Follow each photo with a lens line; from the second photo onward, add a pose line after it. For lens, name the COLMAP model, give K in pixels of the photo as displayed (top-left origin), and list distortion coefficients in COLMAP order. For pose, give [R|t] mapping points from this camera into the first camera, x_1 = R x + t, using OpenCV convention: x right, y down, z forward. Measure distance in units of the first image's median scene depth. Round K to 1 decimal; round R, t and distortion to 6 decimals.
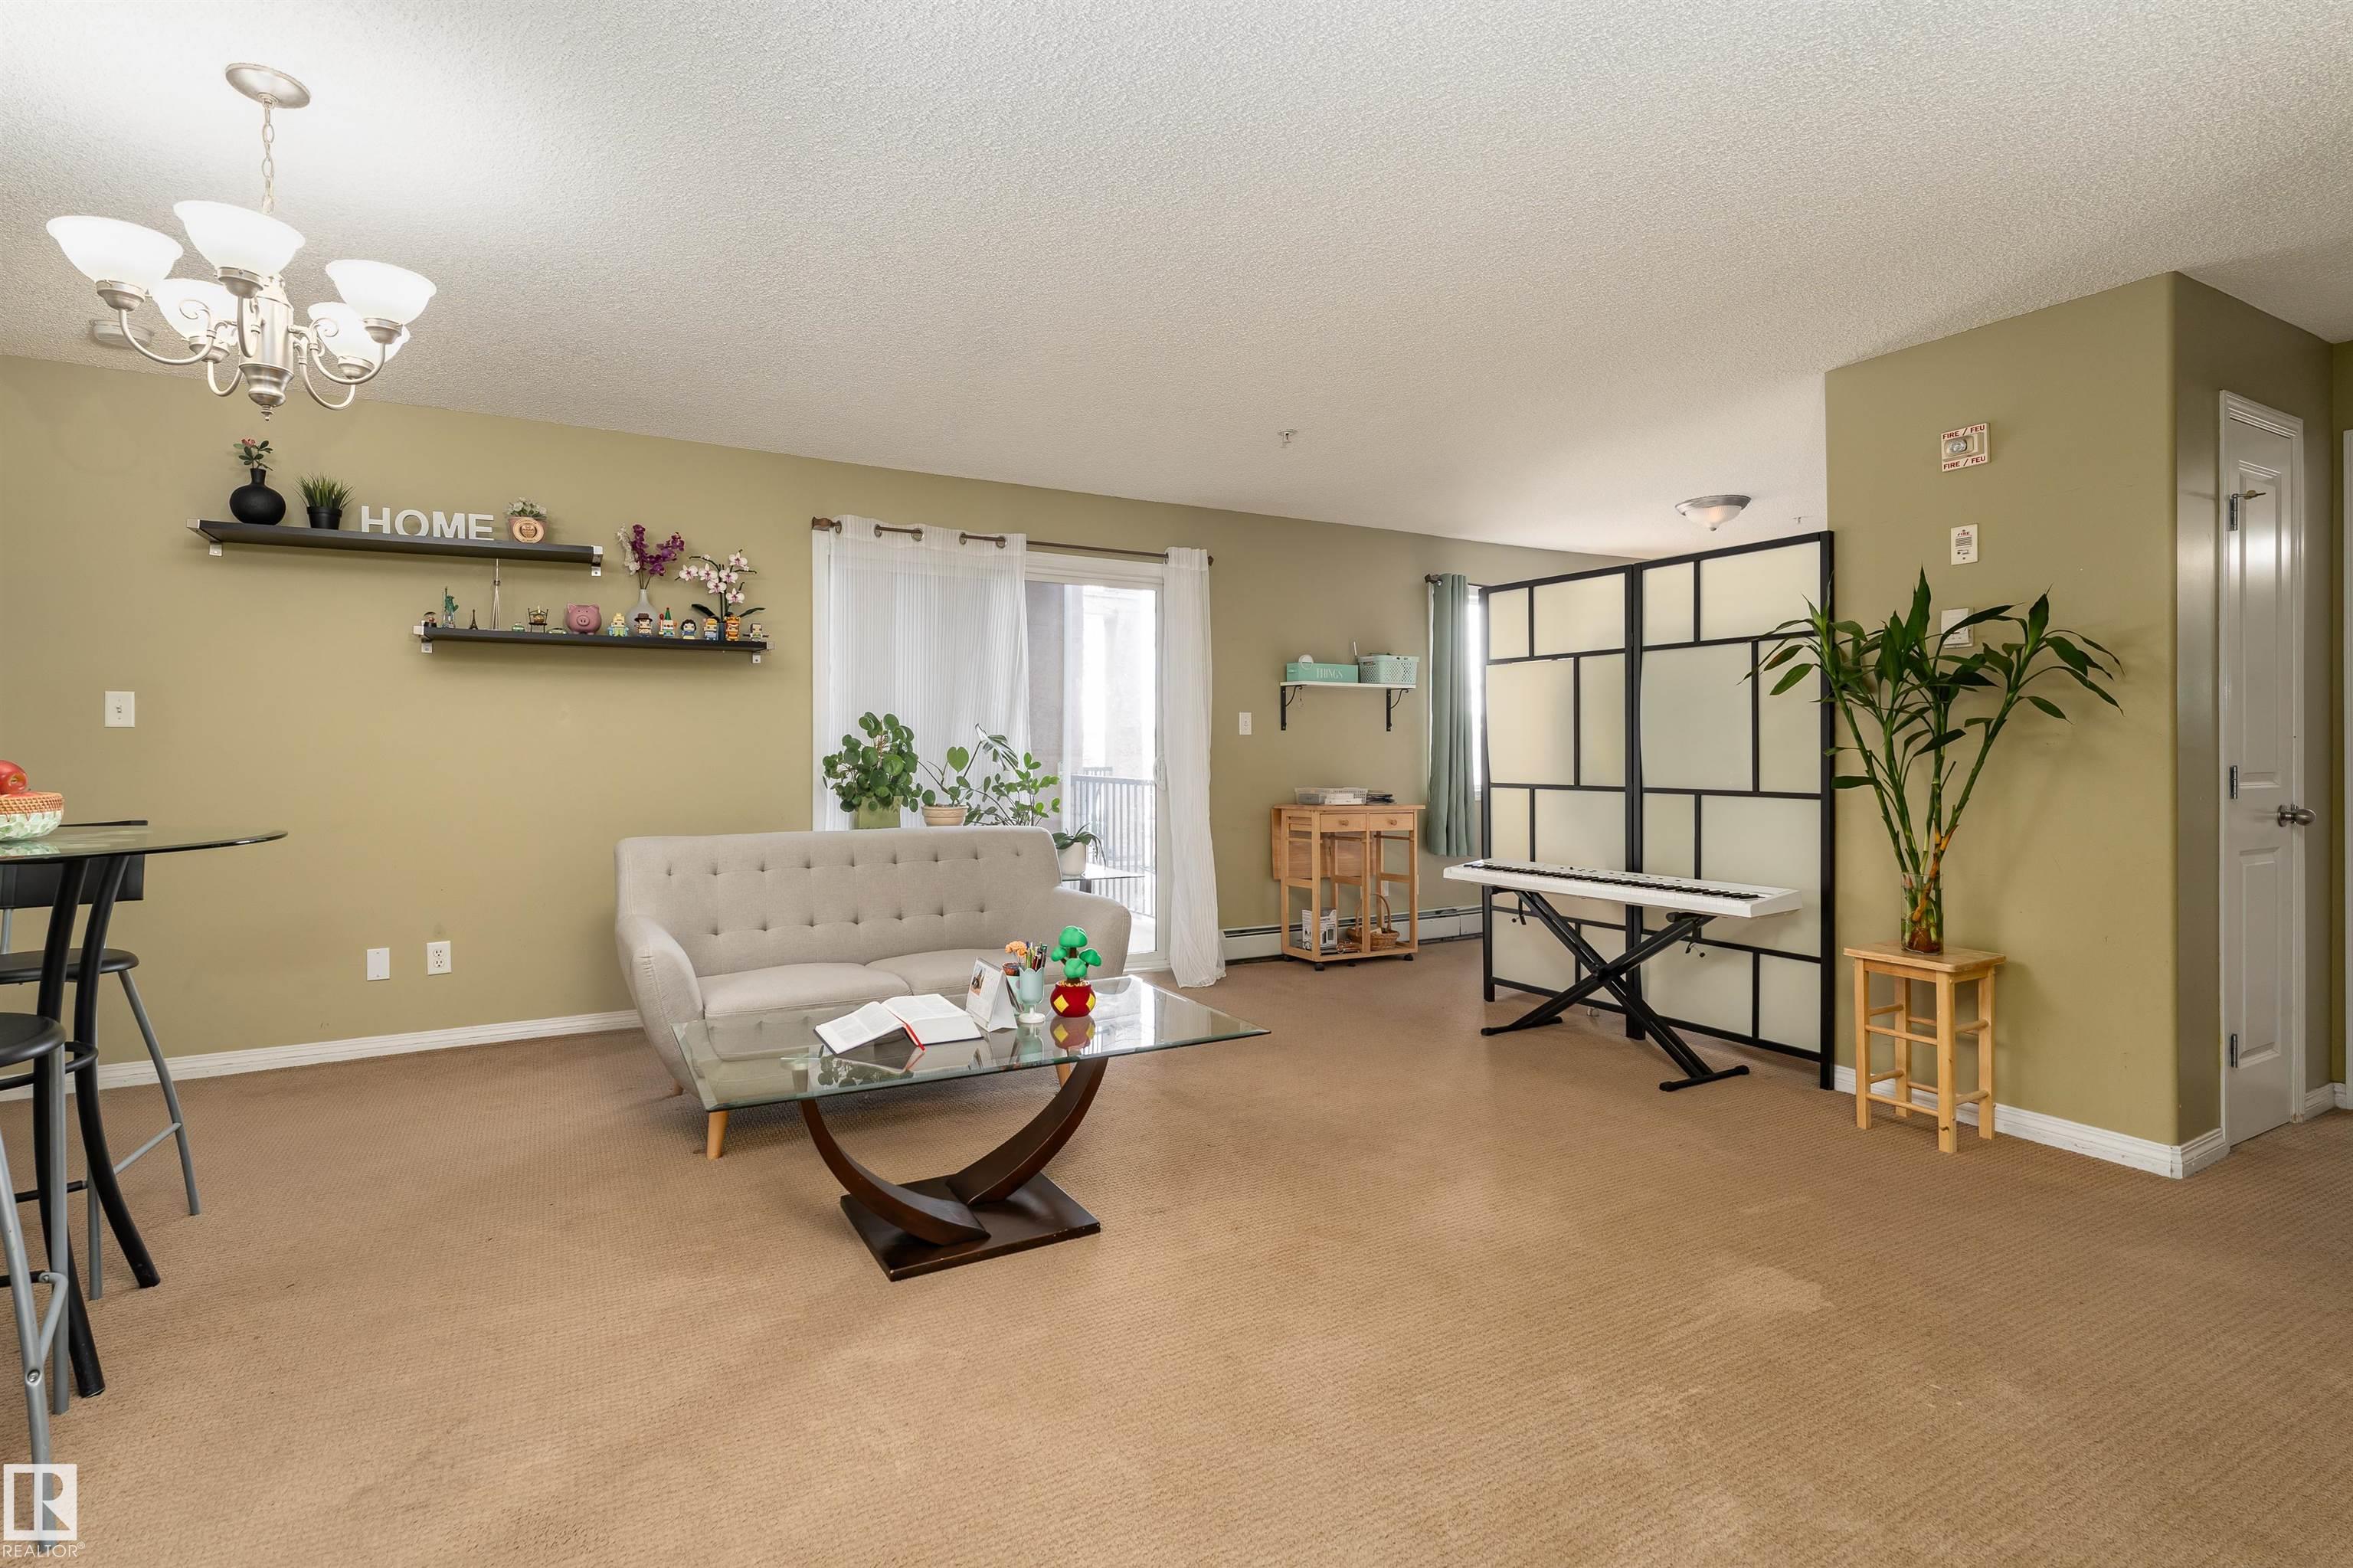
lens RADIAL K [[1065.6, 0, 1117.7], [0, 1065.6, 741.9], [0, 0, 1]] dist [0.000020, 0.000076]
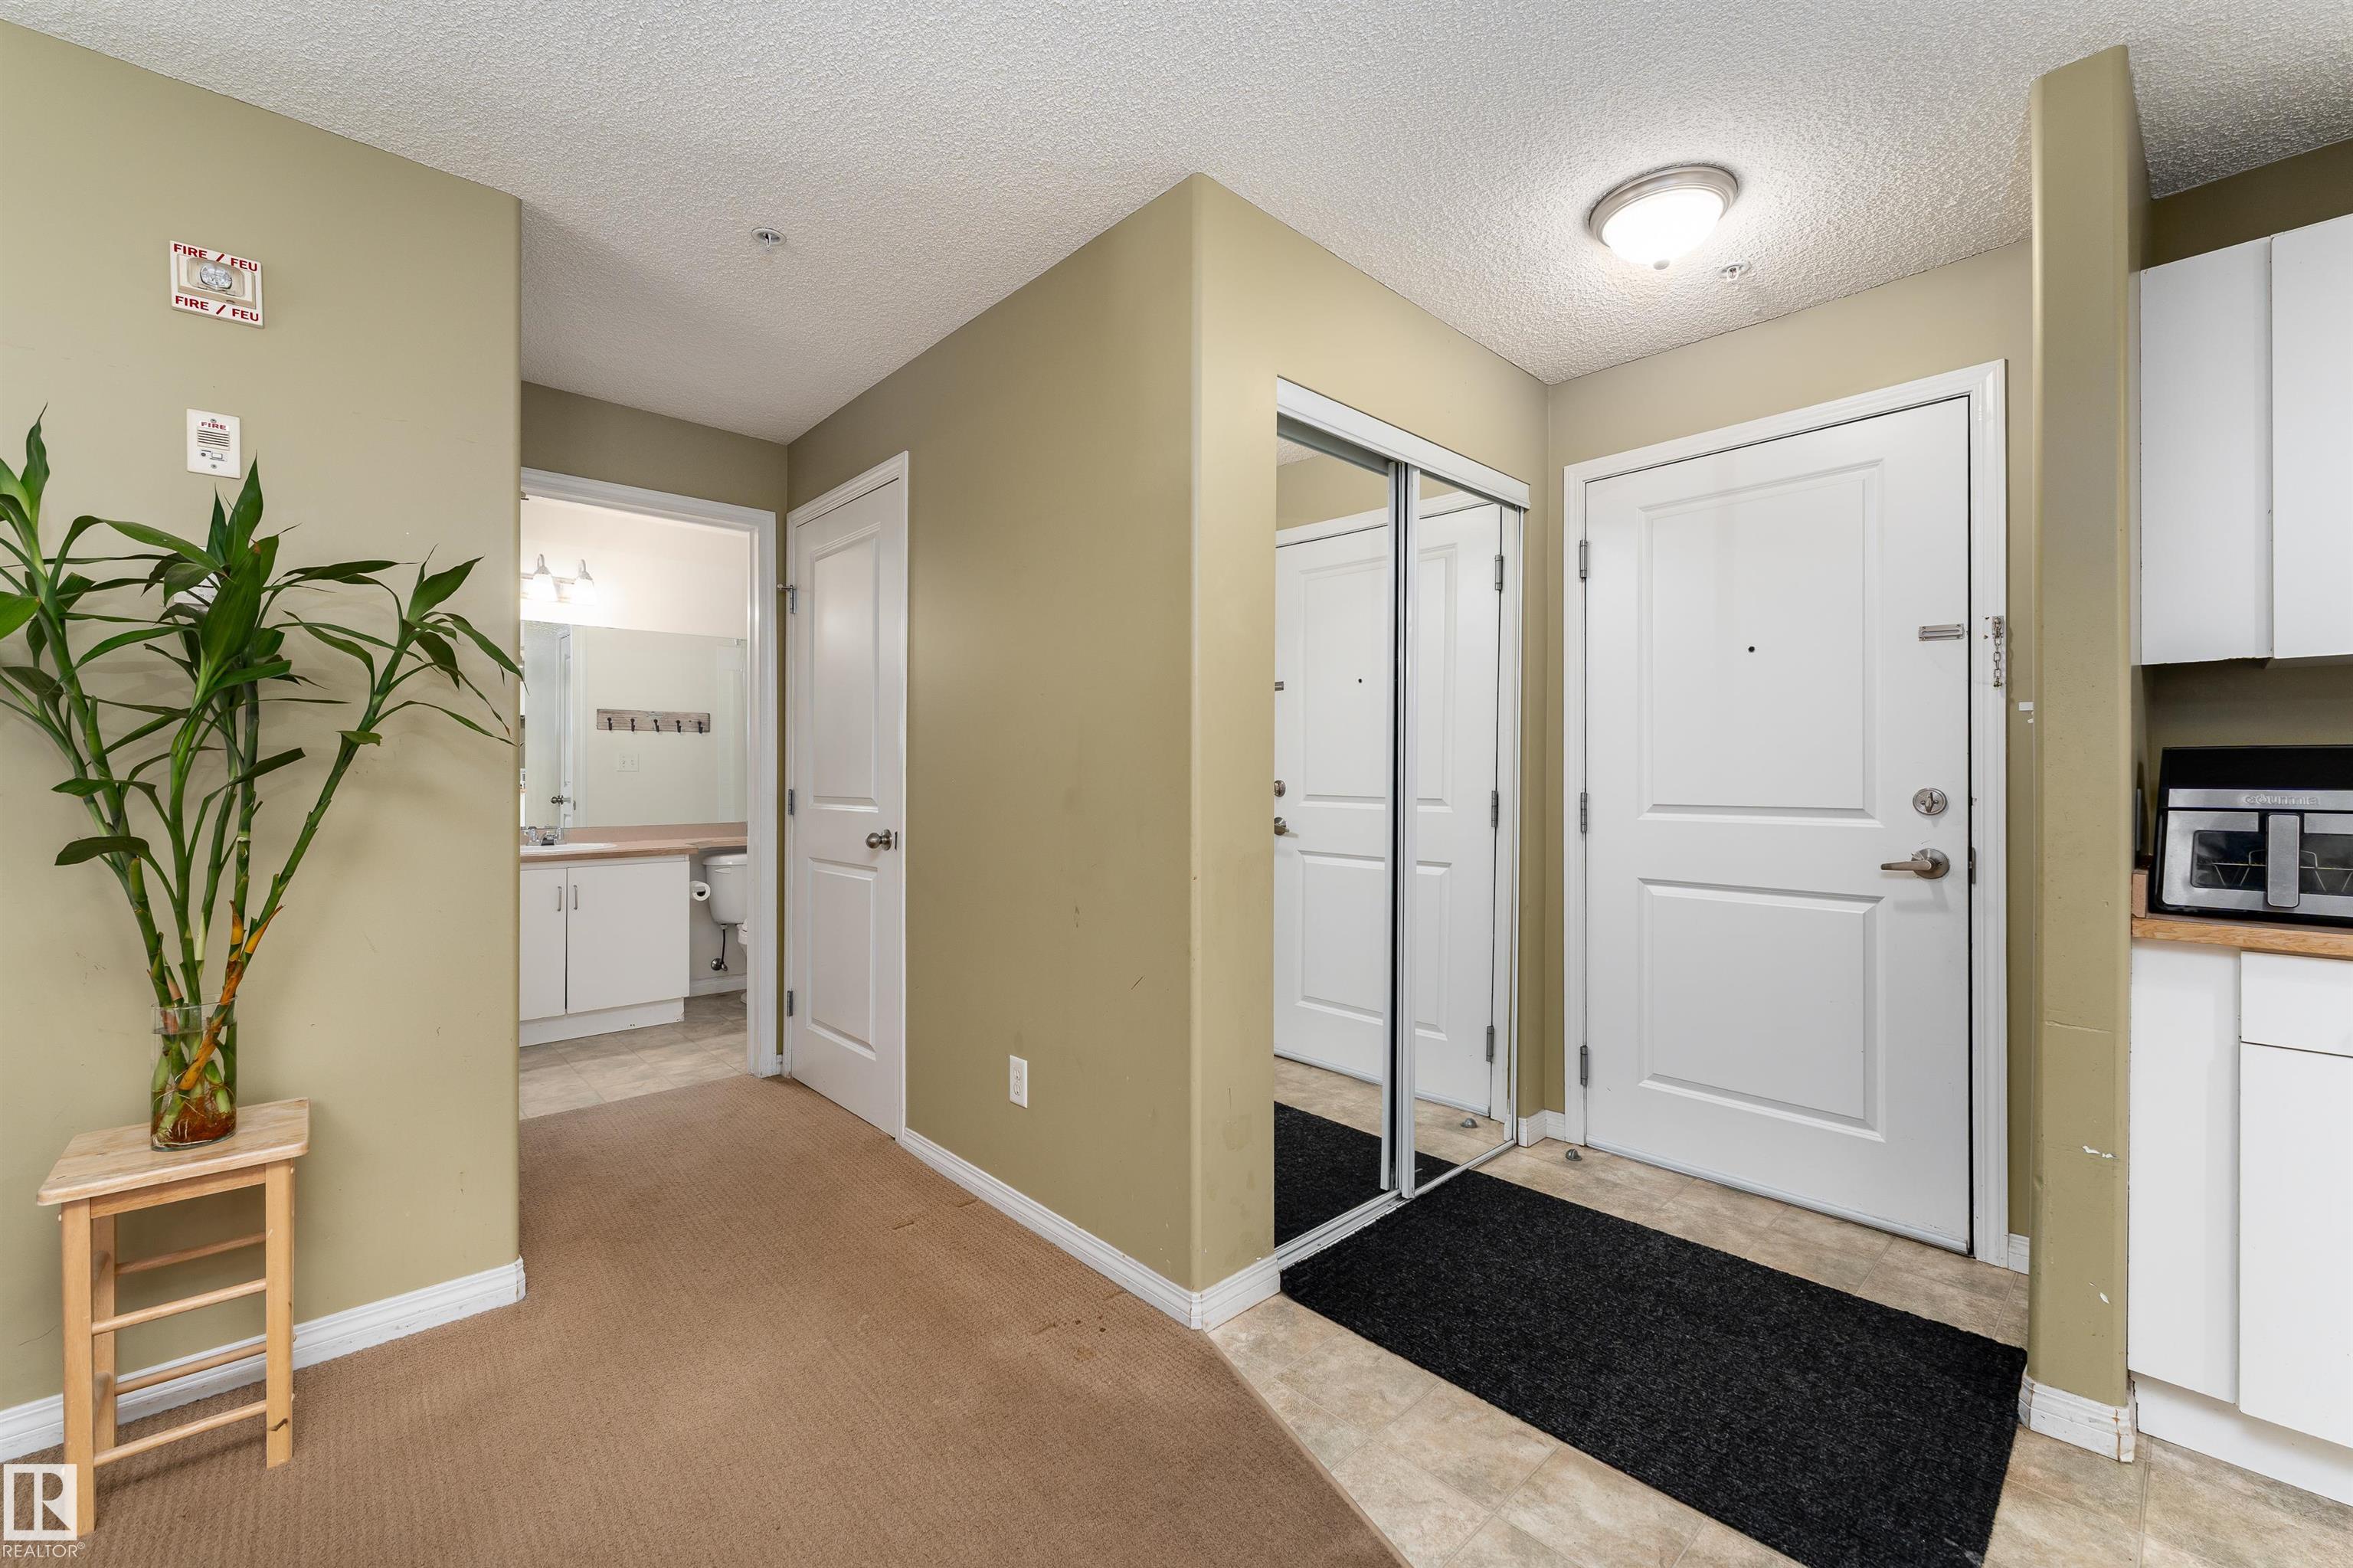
lens RADIAL K [[955.4, 0, 1162.4], [0, 955.4, 773.1], [0, 0, 1]] dist [0.001336, 0.000302]
pose [[-0.246212, -0.000804, 0.969216, 0.101490], [-0.006417, 0.999979, -0.000801, -0.000293], [-0.969195, -0.006417, -0.246212, 0.467190]]
